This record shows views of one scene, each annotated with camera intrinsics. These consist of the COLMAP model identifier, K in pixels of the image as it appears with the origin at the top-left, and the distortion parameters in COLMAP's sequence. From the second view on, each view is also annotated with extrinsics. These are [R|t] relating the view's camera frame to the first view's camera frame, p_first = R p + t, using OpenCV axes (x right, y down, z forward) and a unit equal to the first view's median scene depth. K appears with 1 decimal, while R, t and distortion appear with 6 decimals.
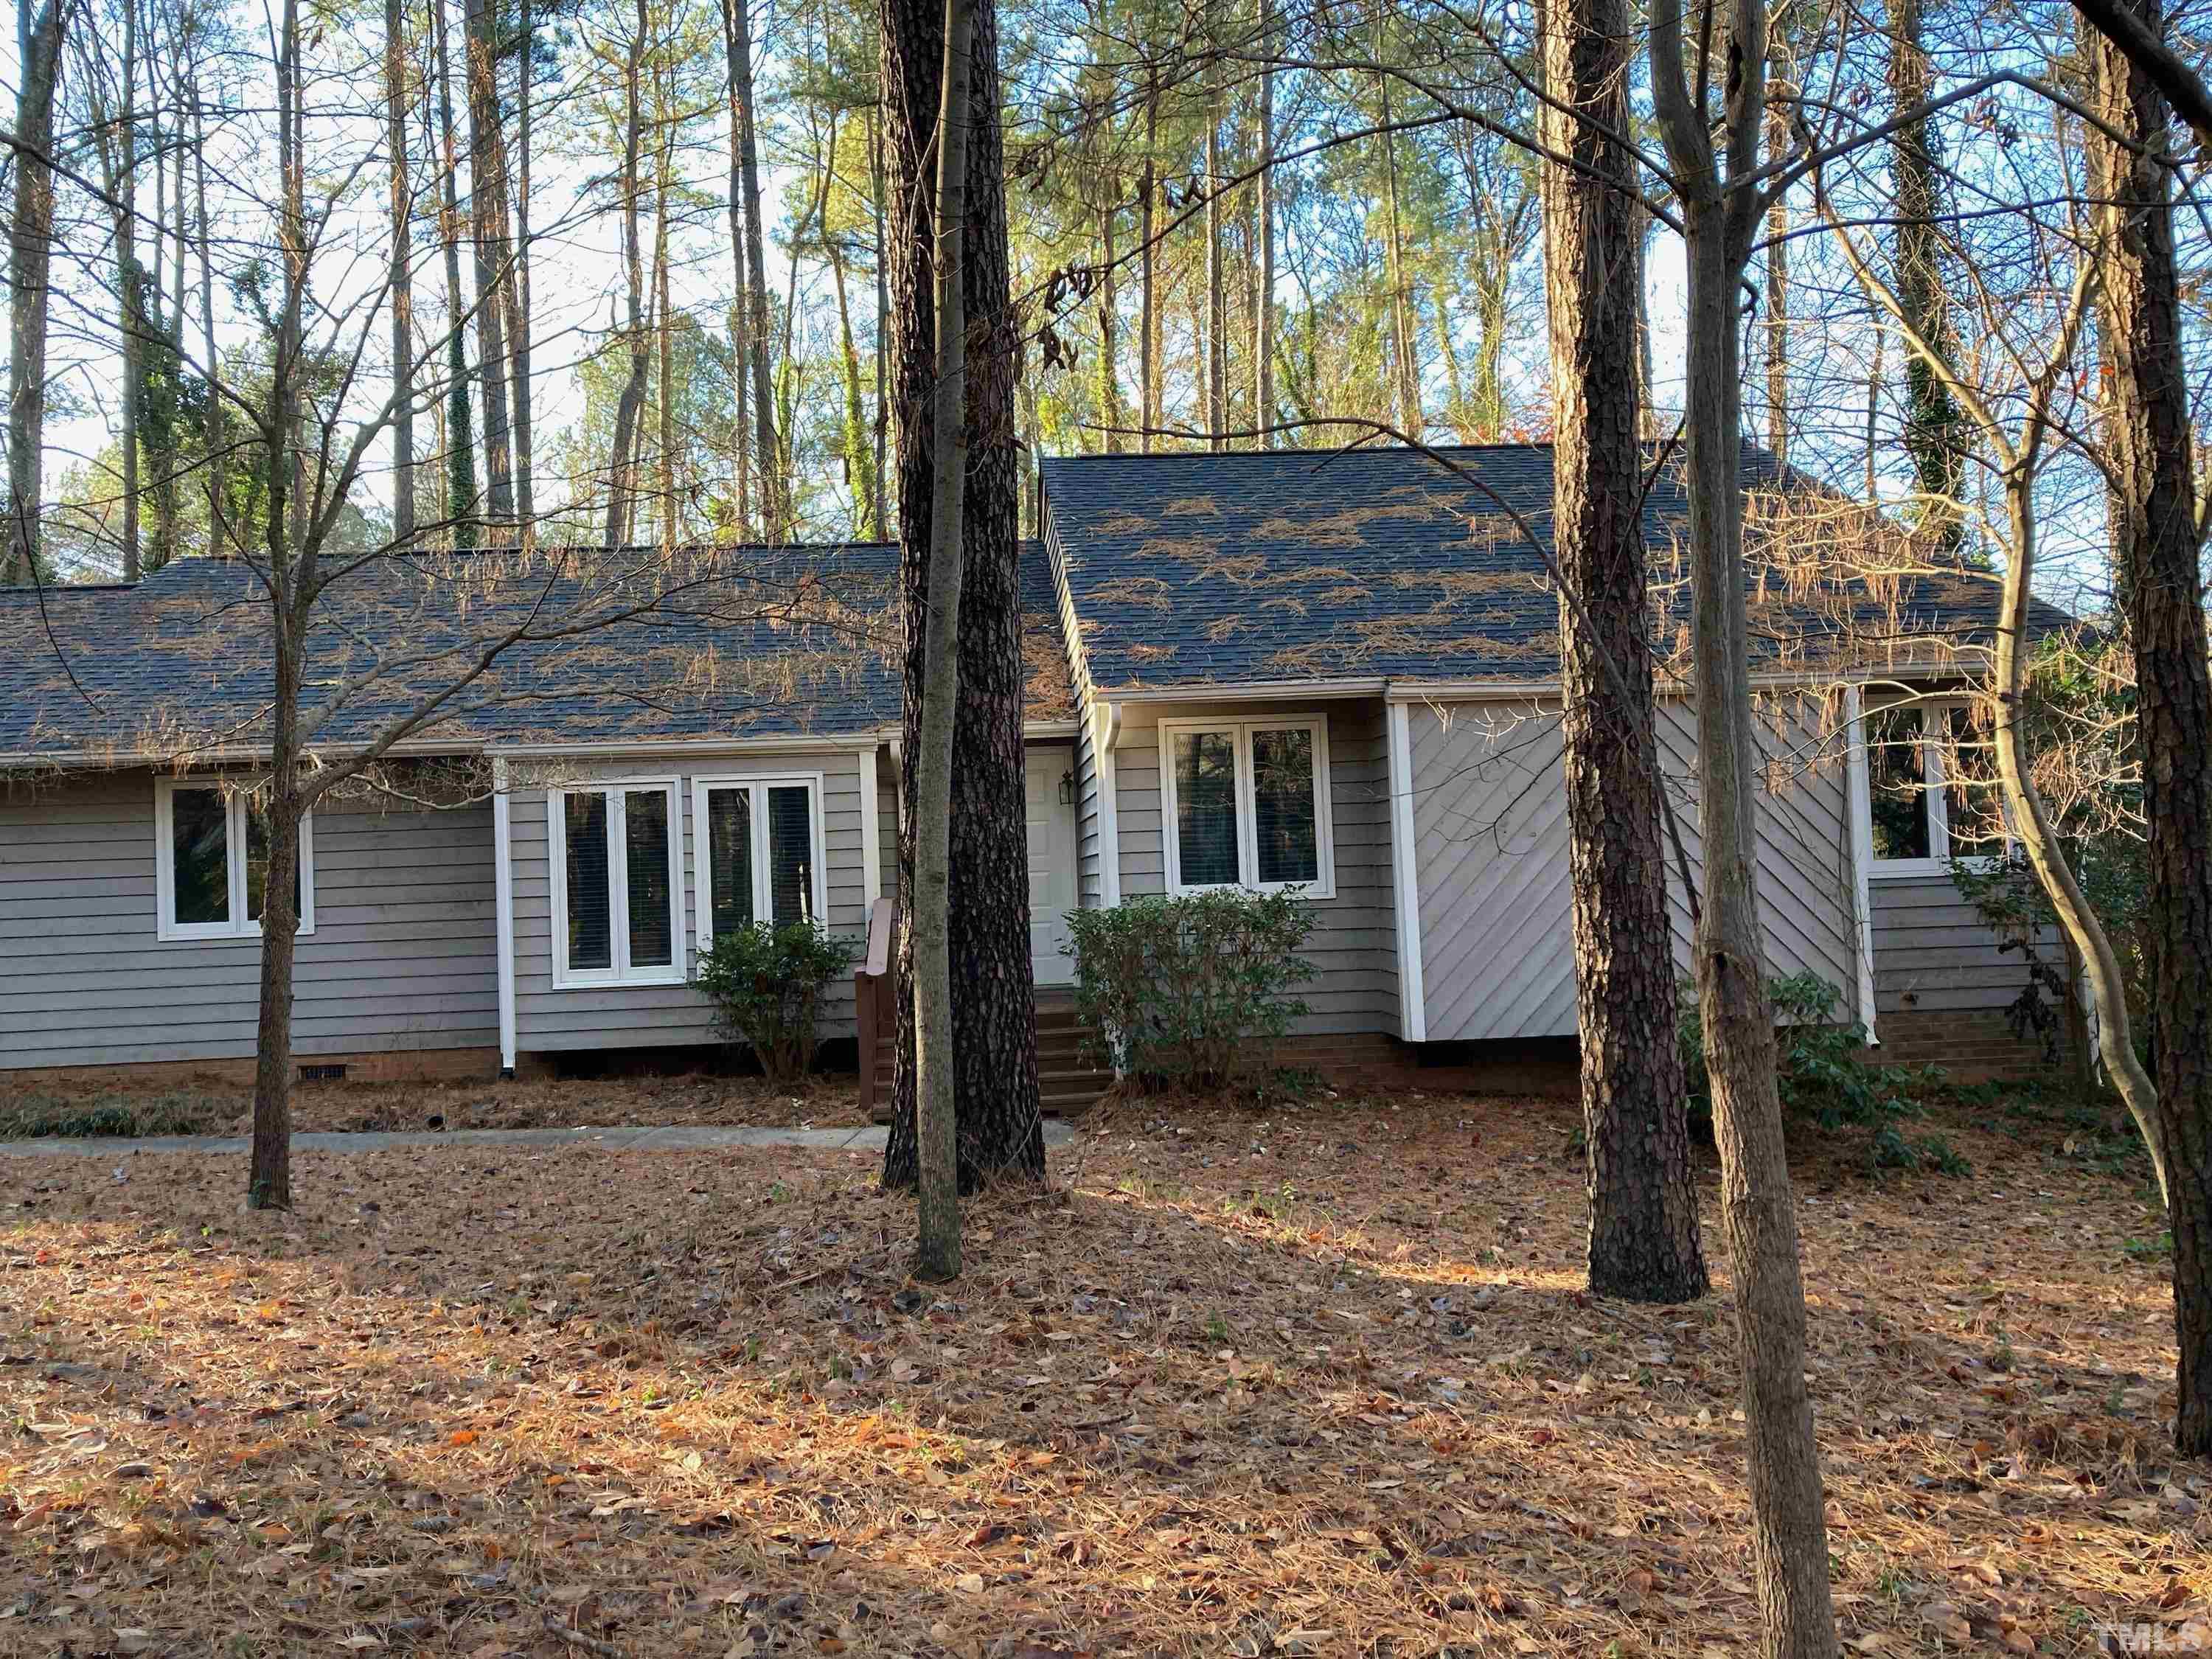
lens RADIAL K [[1776.8, 0, 1106.0], [0, 1776.8, 829.5], [0, 0, 1]] dist [-0.006321, -0.006562]
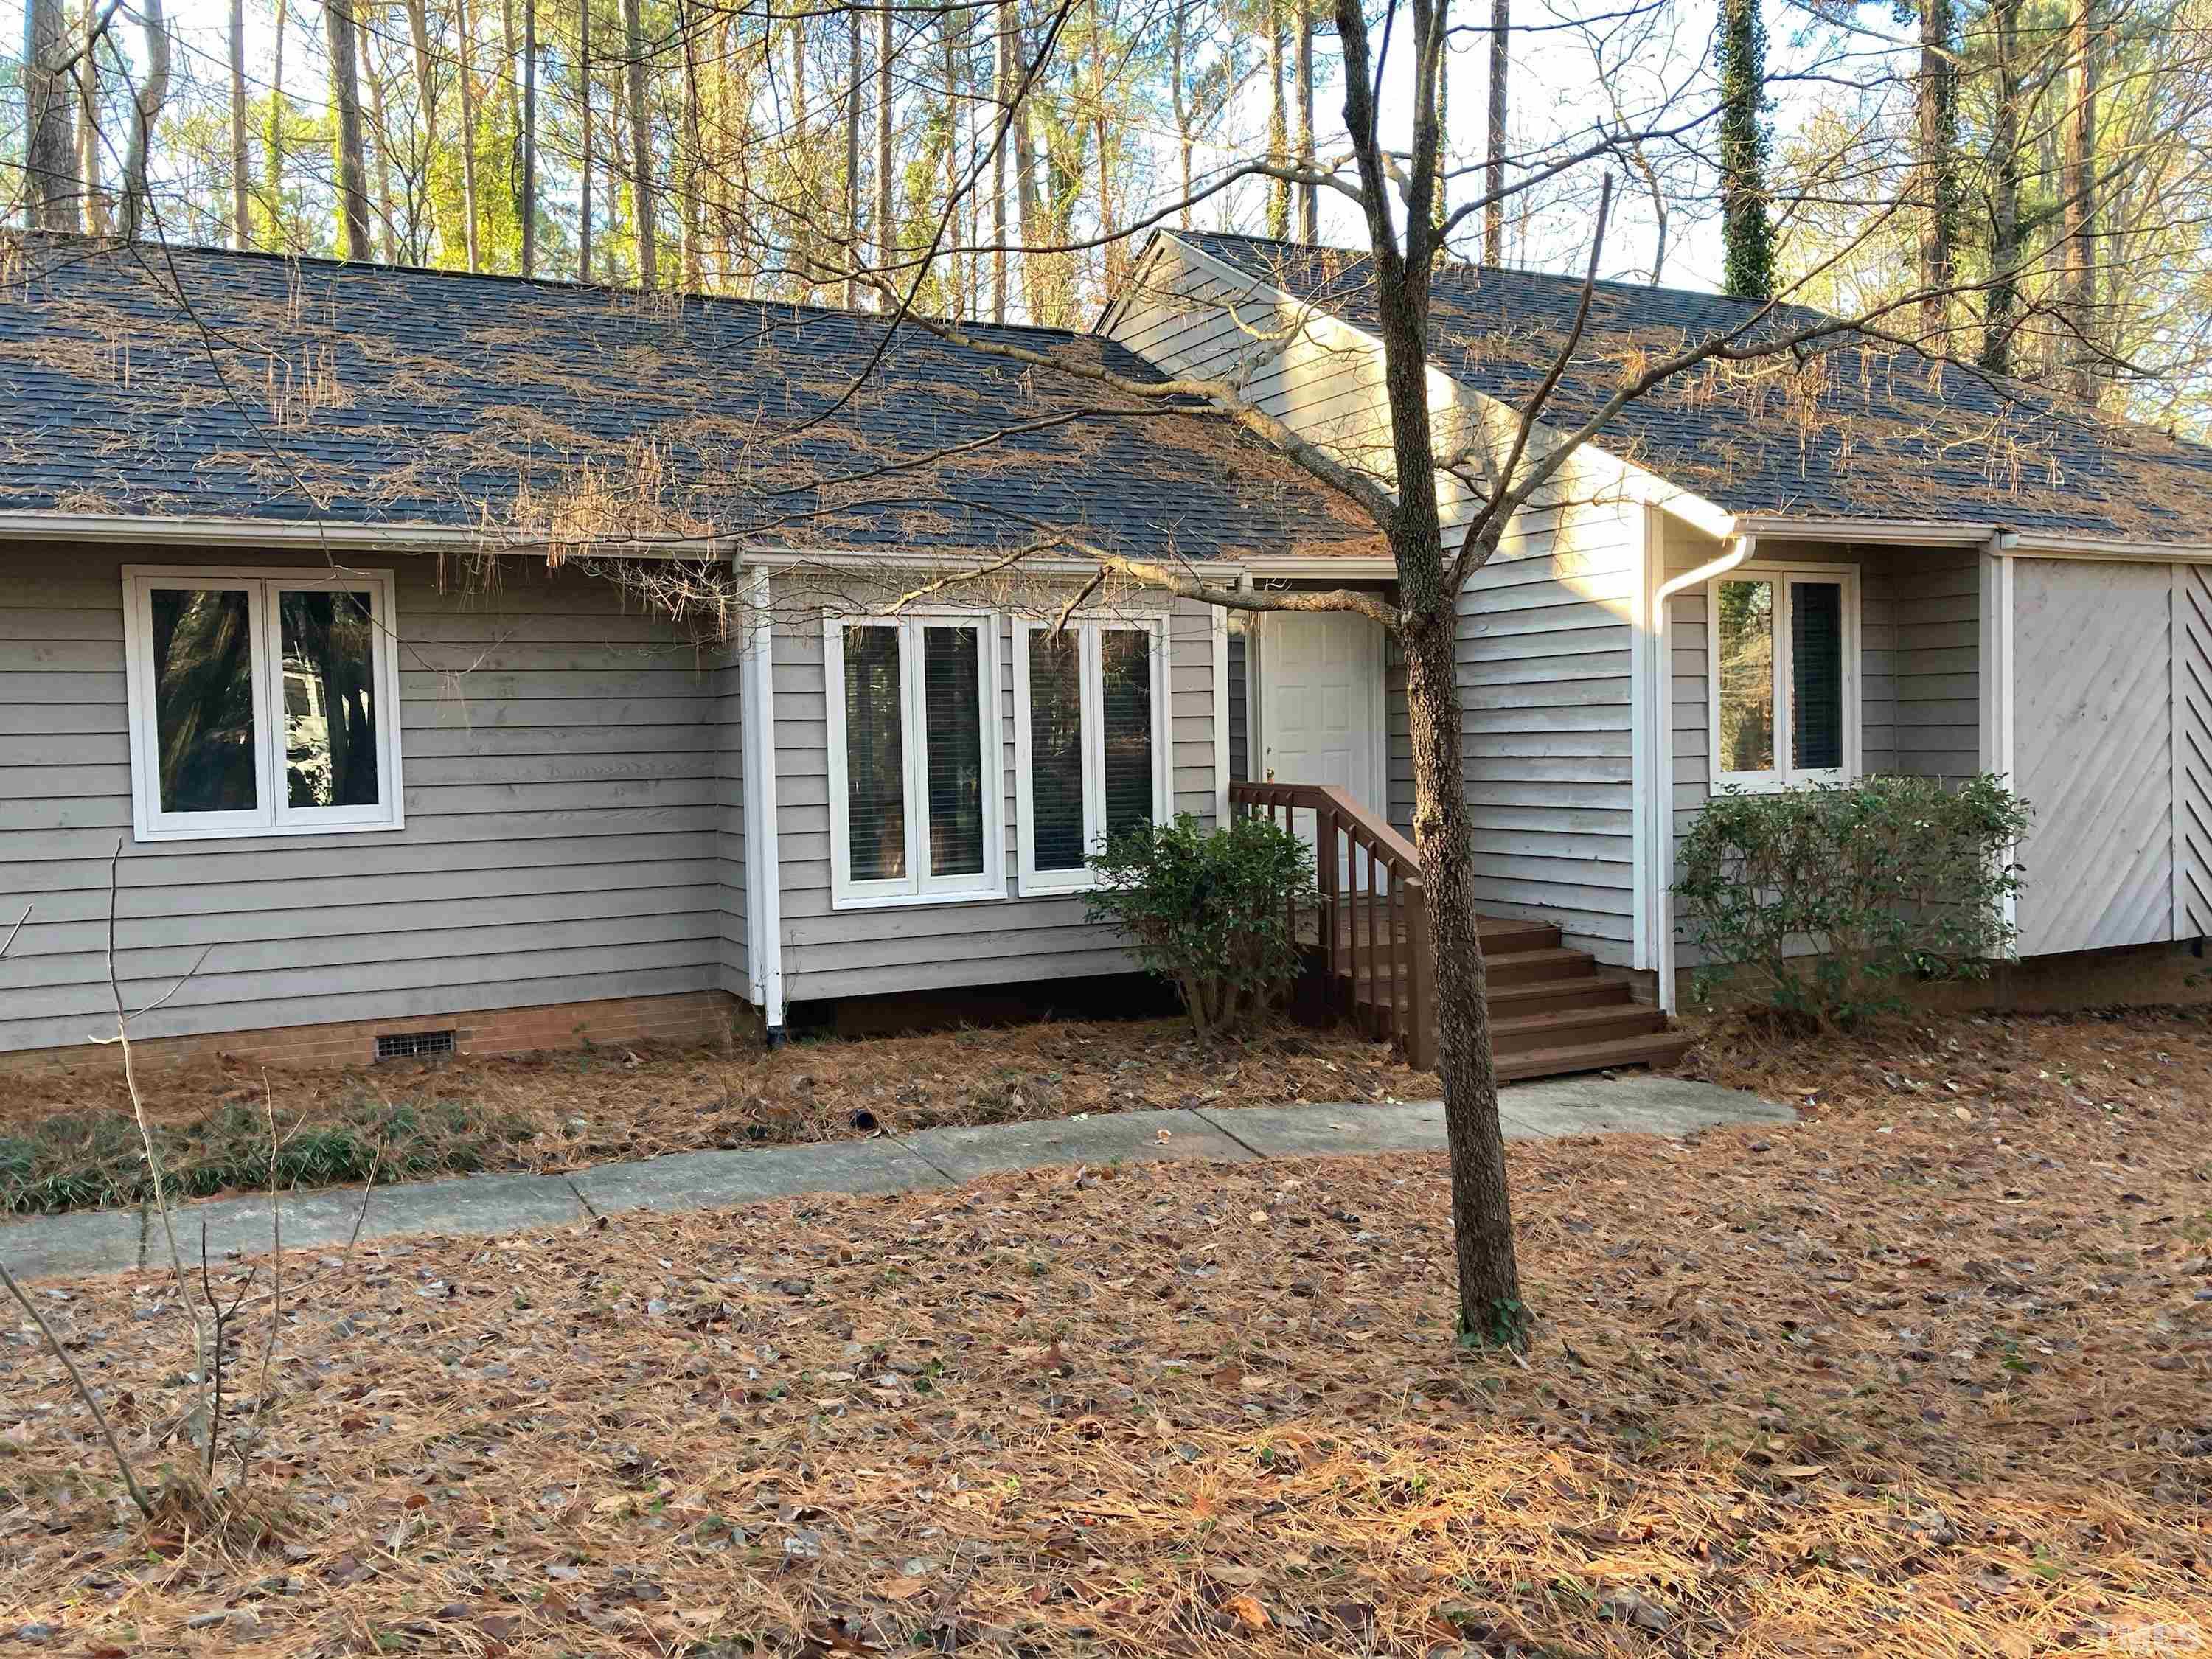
lens RADIAL K [[1805.4, 0, 1106.0], [0, 1805.4, 829.5], [0, 0, 1]] dist [-0.003495, -0.004079]
pose [[0.916130, -0.000994, 0.400881, -0.495397], [-0.026977, 0.997577, 0.064124, 0.011092], [-0.399973, -0.069560, 0.913883, 0.320932]]
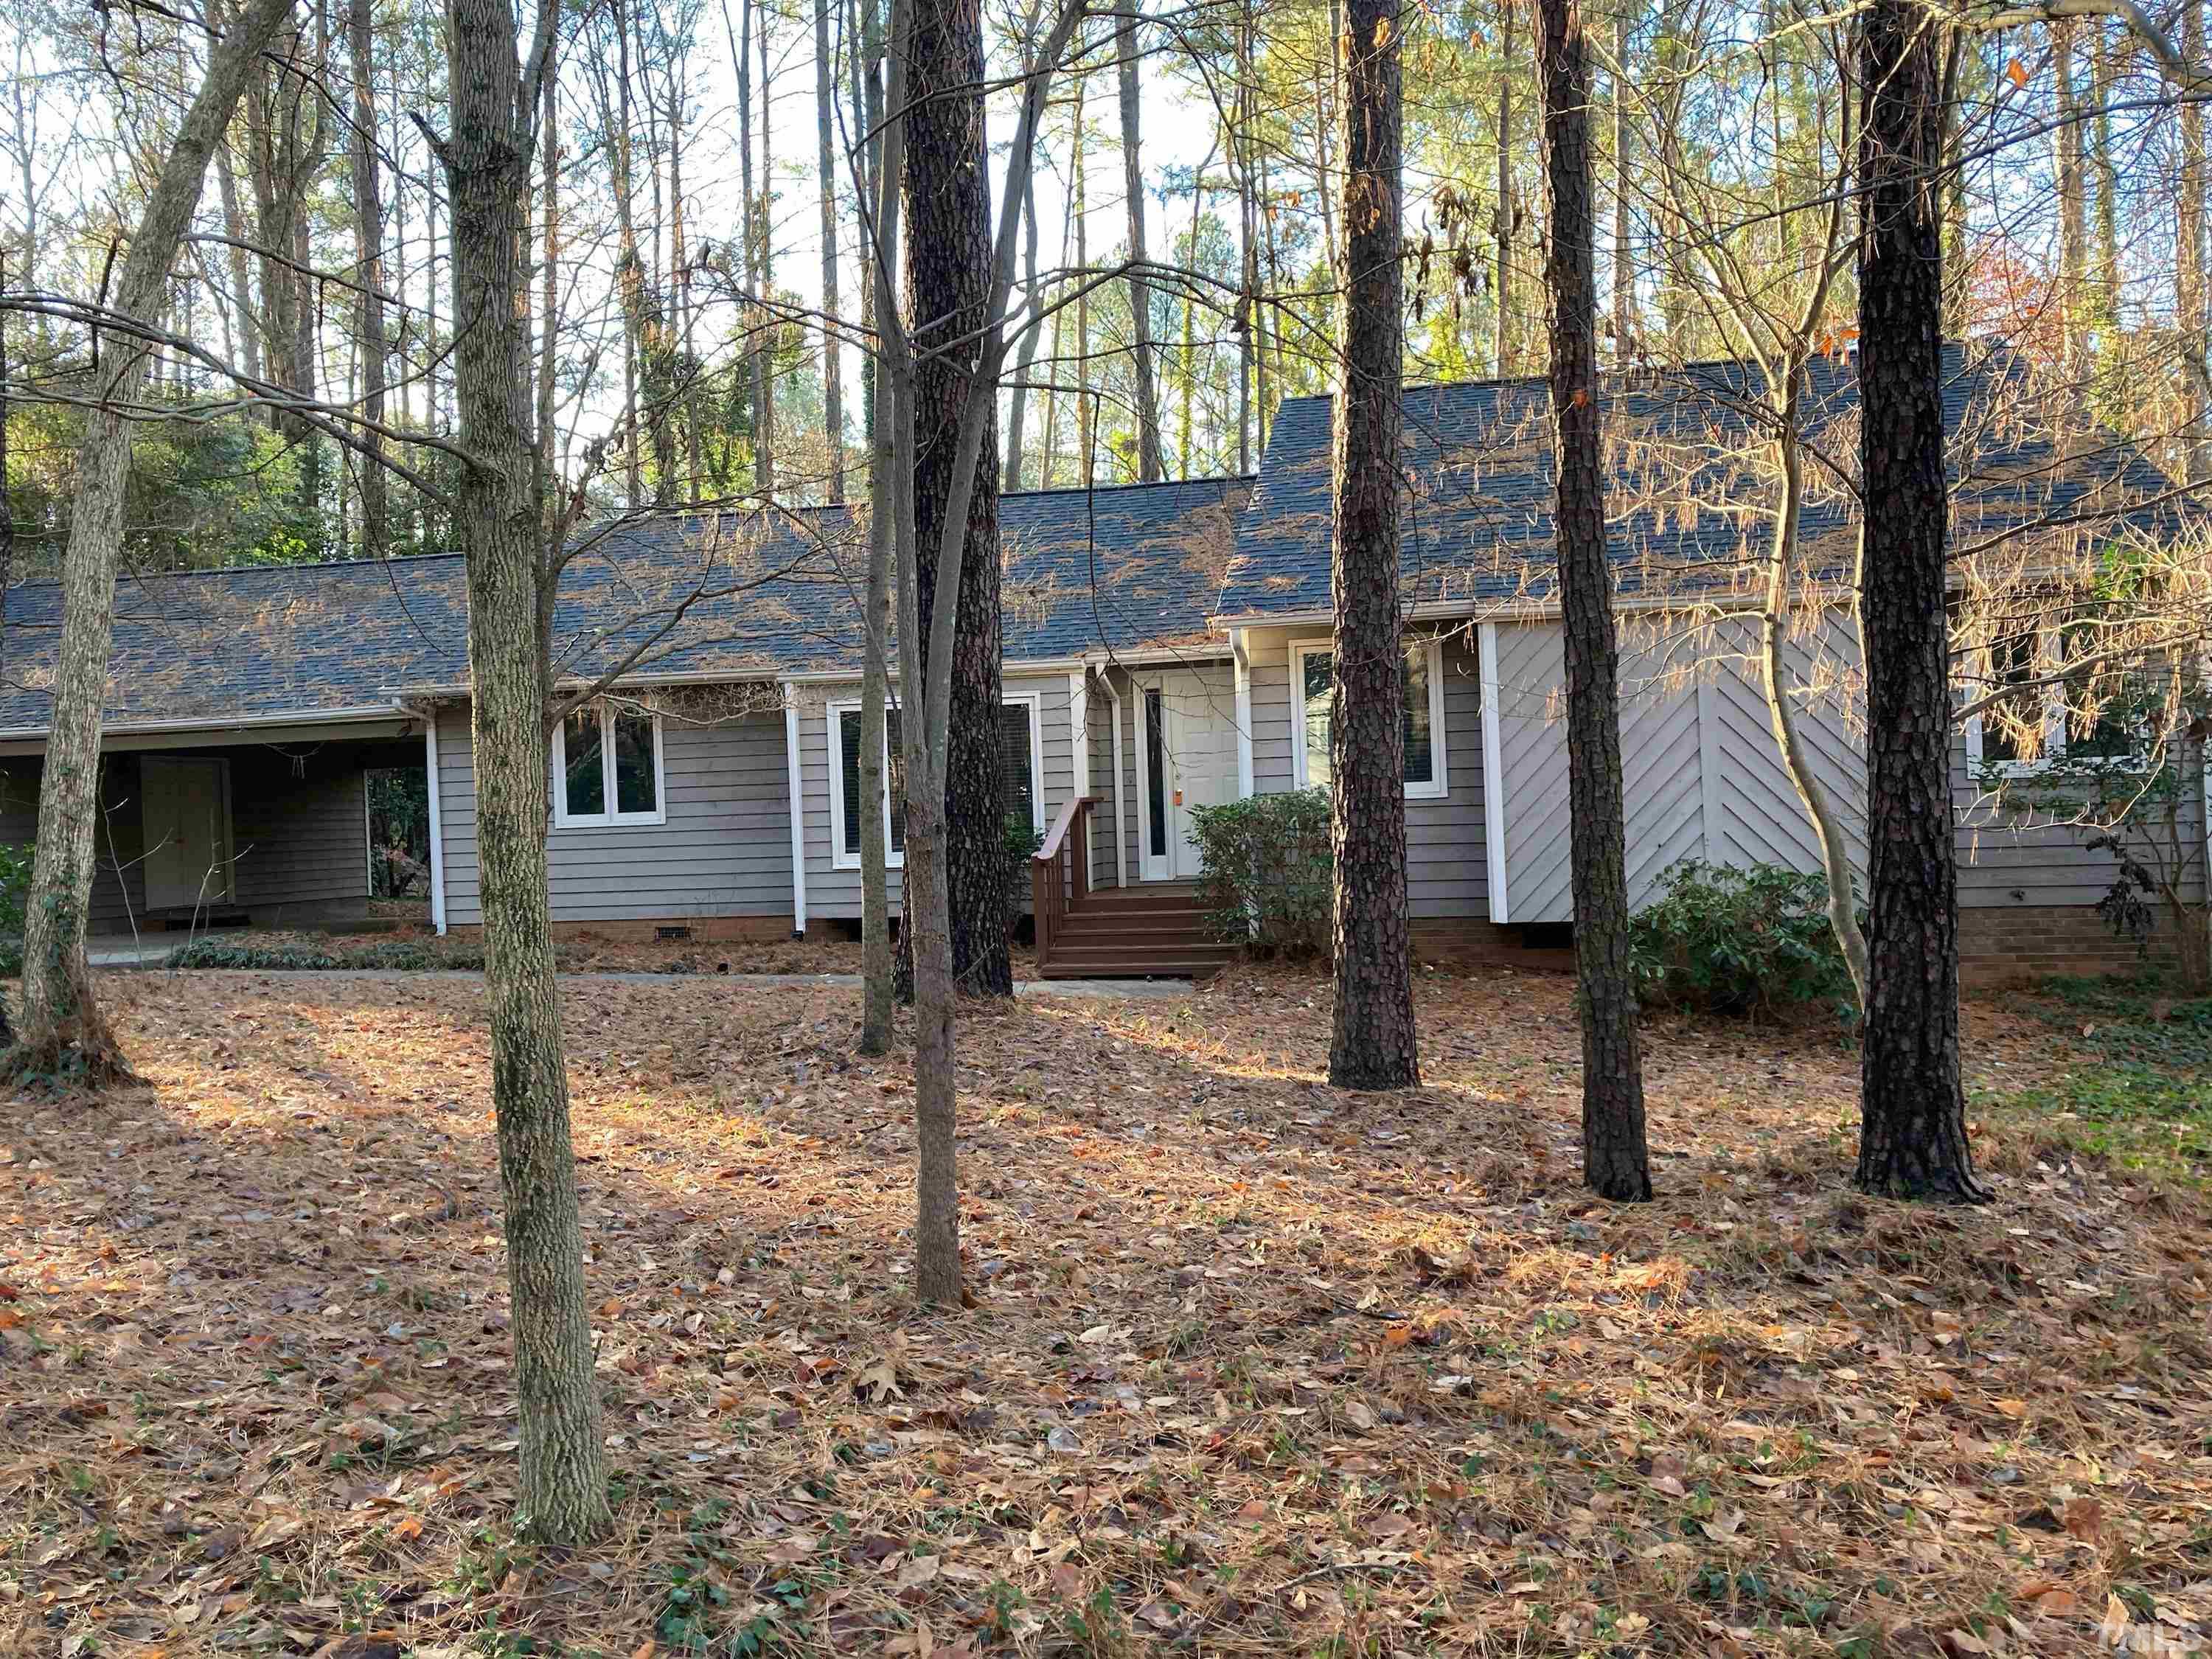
lens RADIAL K [[1805.4, 0, 1106.0], [0, 1805.4, 829.5], [0, 0, 1]] dist [-0.003495, -0.004079]
pose [[0.957323, 0.008179, -0.288904, 0.234881], [0.005768, 0.998860, 0.047389, 0.003544], [0.288962, -0.047033, 0.956185, -0.148520]]
